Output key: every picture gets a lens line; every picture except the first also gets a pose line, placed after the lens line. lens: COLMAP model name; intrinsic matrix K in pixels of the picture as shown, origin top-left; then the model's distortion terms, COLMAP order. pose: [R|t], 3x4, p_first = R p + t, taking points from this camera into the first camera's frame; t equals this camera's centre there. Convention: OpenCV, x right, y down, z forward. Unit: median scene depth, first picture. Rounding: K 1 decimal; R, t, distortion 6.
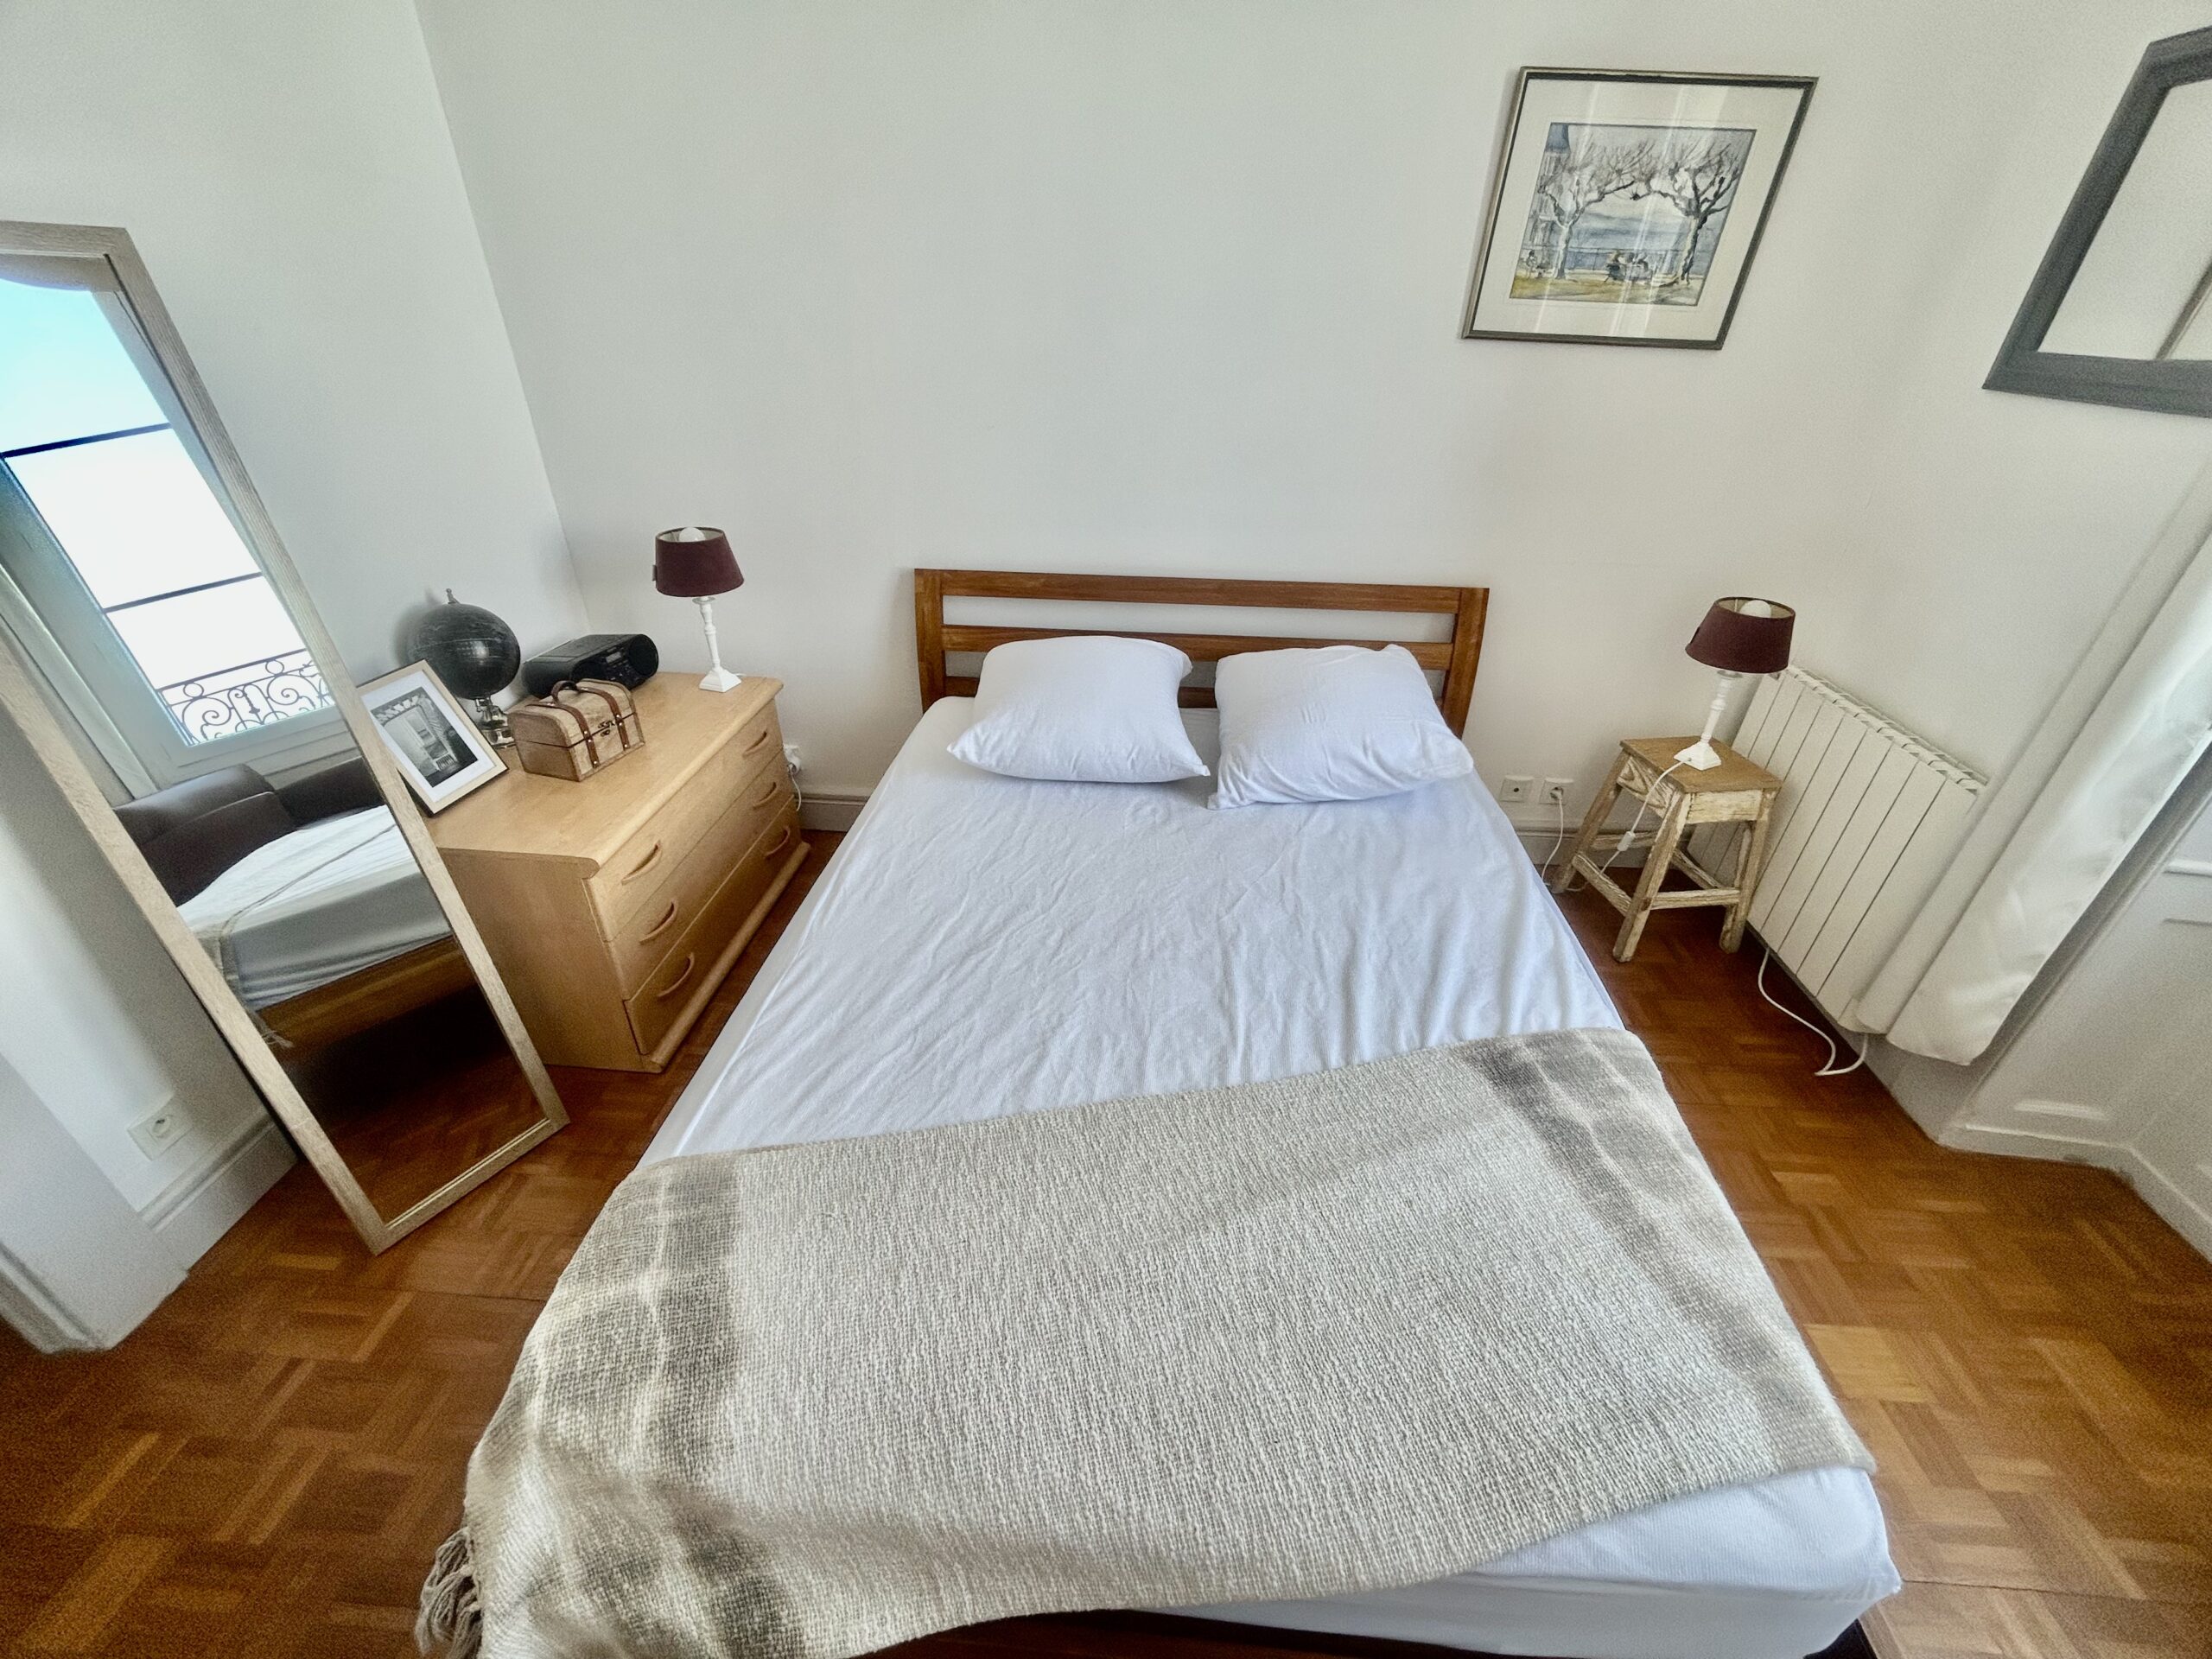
lens RADIAL K [[907.8, 0, 1114.1], [0, 907.8, 833.3], [0, 0, 1]] dist [0.005643, 0.000107]
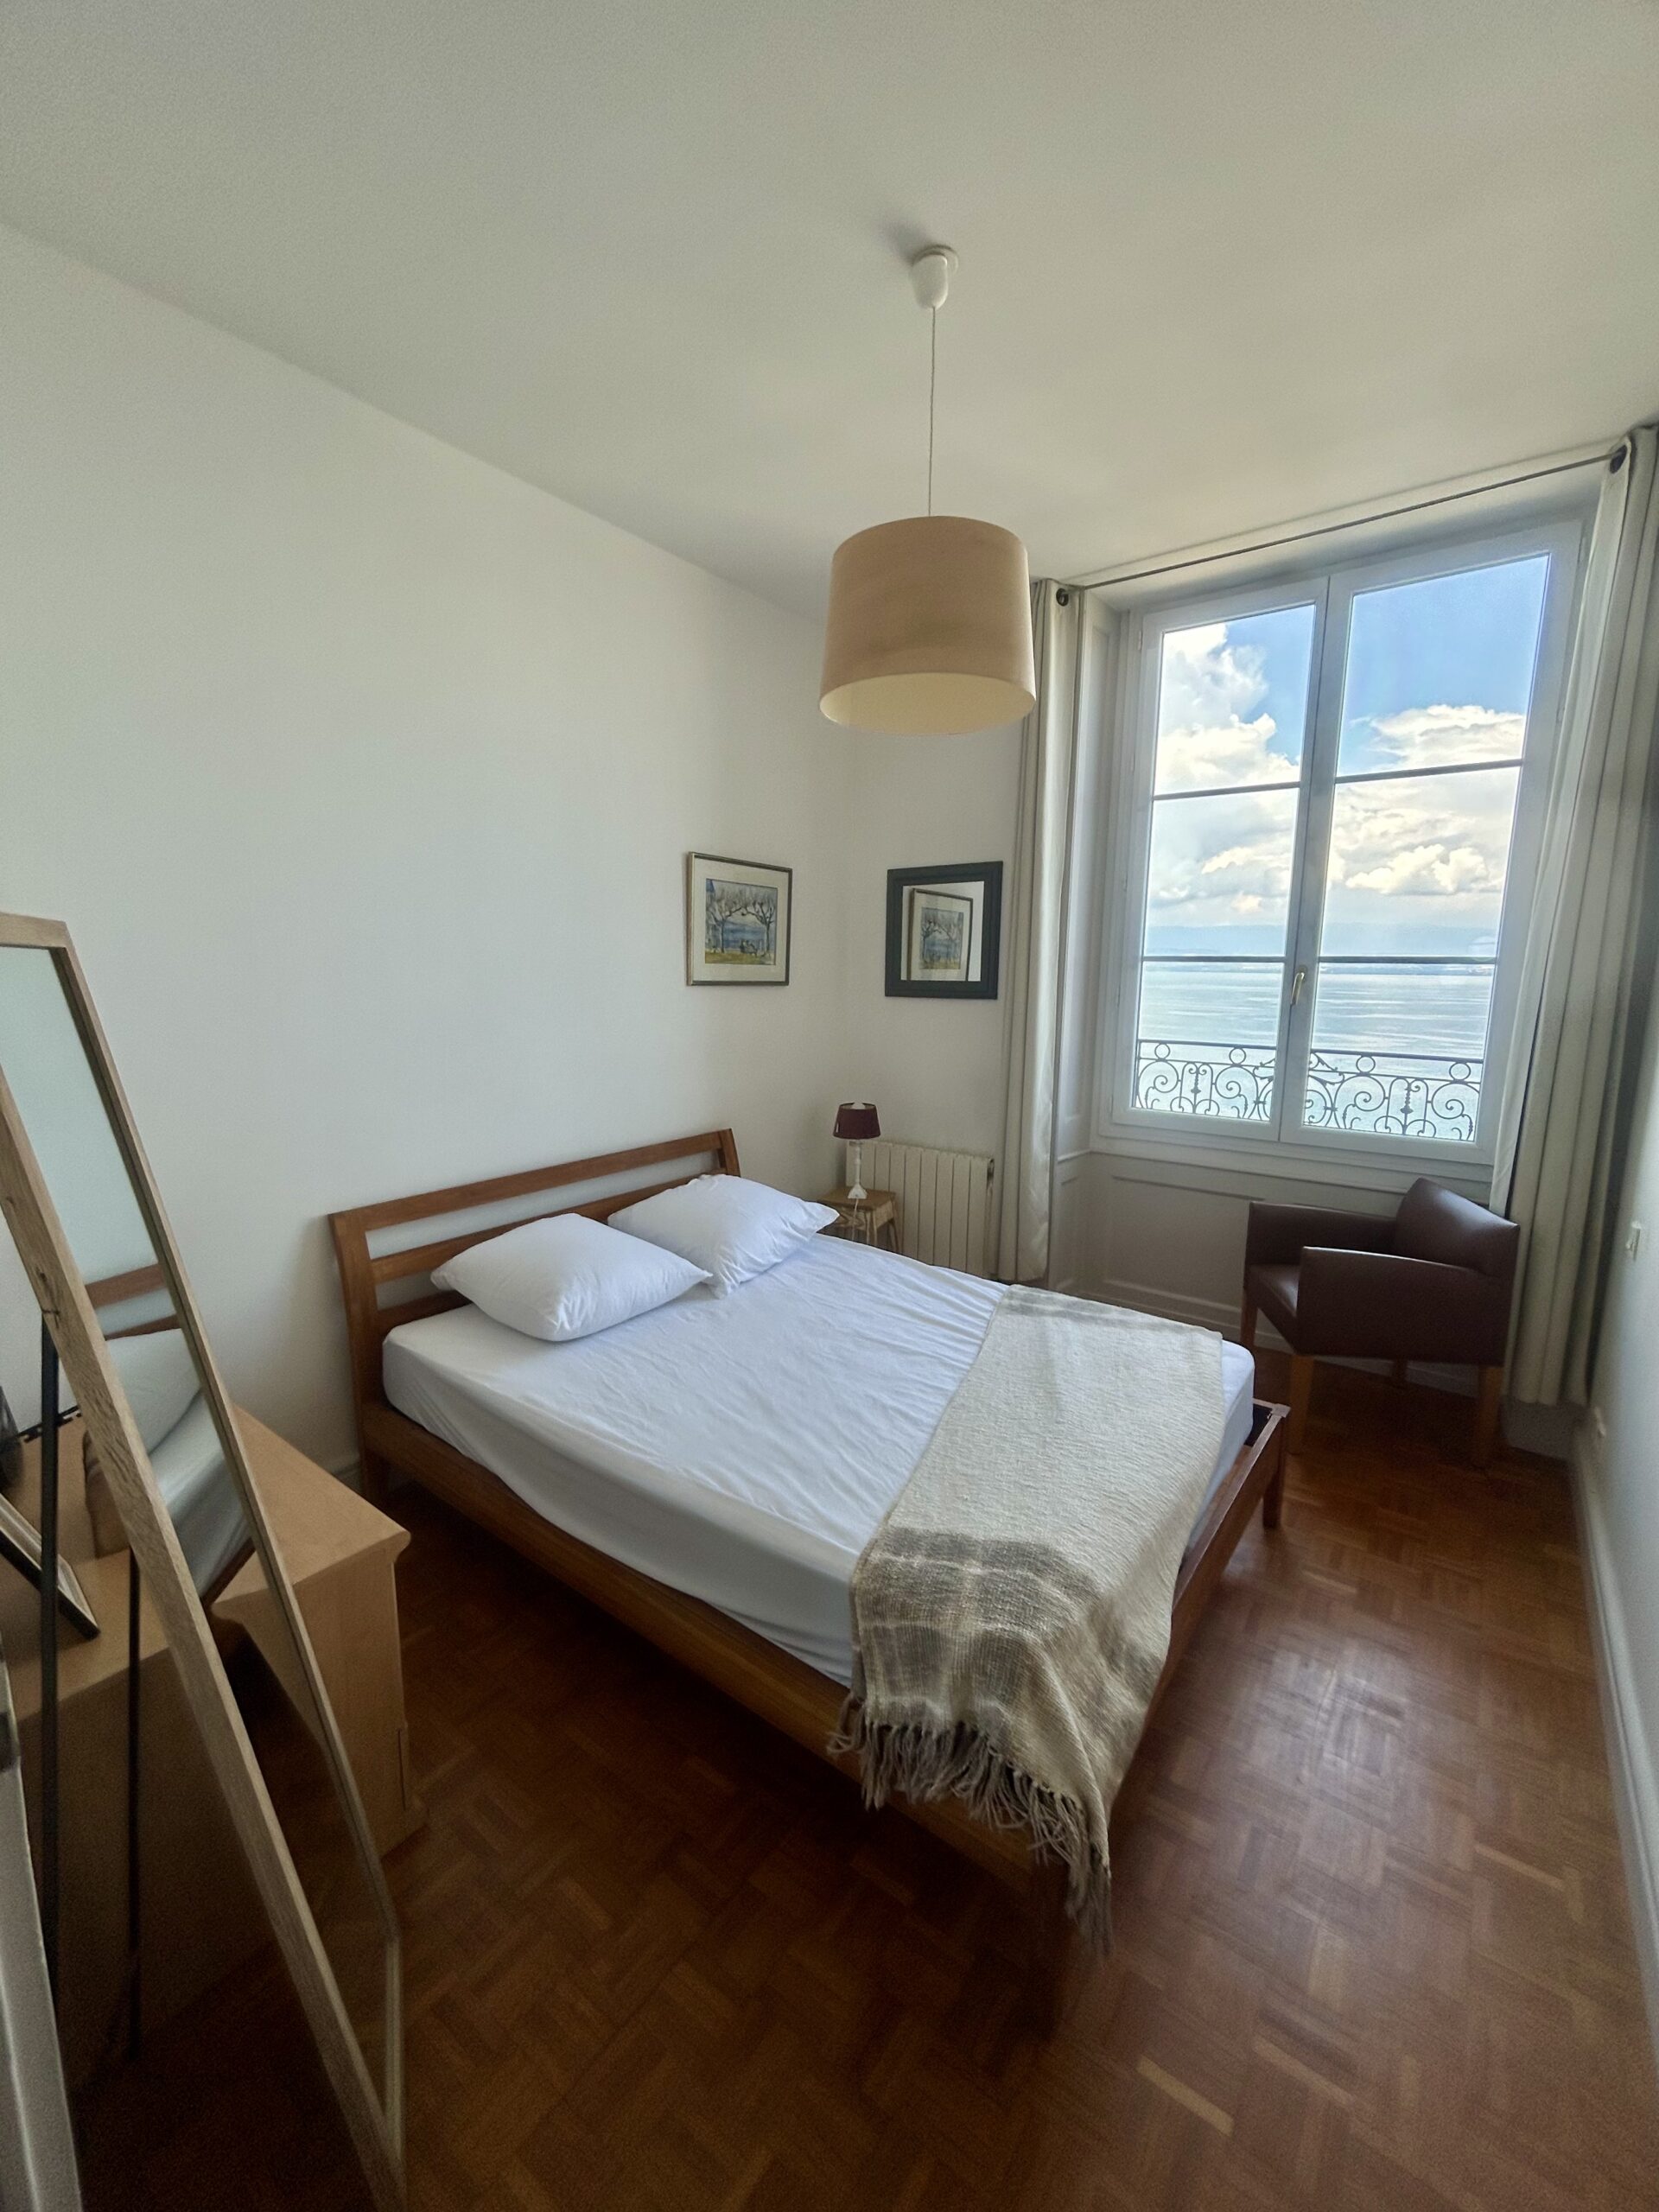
lens RADIAL K [[907.8, 0, 847.1], [0, 907.8, 1100.3], [0, 0, 1]] dist [0.005643, 0.000107]
pose [[0.532731, -0.145361, 0.833707, -0.882817], [0.448177, 0.884111, -0.132232, -0.026736], [-0.717868, 0.444093, 0.536141, 0.029103]]
